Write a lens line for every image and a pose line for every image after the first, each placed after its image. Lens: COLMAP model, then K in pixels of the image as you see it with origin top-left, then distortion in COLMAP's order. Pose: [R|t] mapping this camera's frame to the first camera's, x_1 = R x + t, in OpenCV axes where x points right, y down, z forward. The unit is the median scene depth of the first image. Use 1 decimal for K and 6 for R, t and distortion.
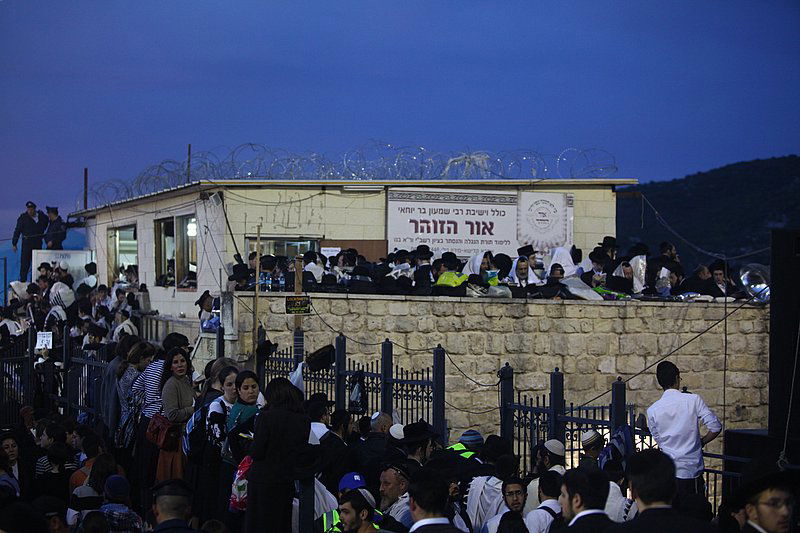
lens RADIAL K [[1844.8, 0, 399.9], [0, 1844.8, 266.7], [0, 0, 1]] dist [-0.054445, 0.000000]
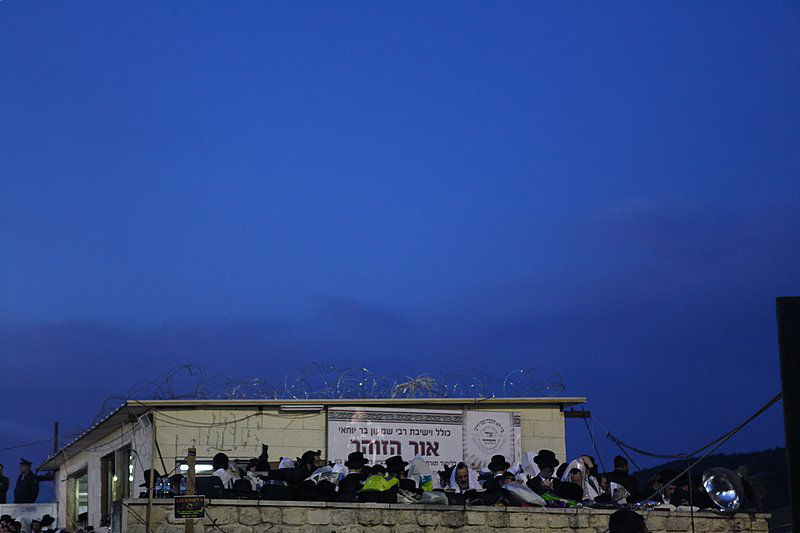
lens RADIAL K [[1600.4, 0, 399.4], [0, 1600.4, 266.0], [0, 0, 1]] dist [0.274589, 0.000000]
pose [[0.999768, -0.017101, 0.013106, 0.022079], [0.019003, 0.986560, -0.162288, 0.022295], [-0.010154, 0.162500, 0.986656, 0.162474]]
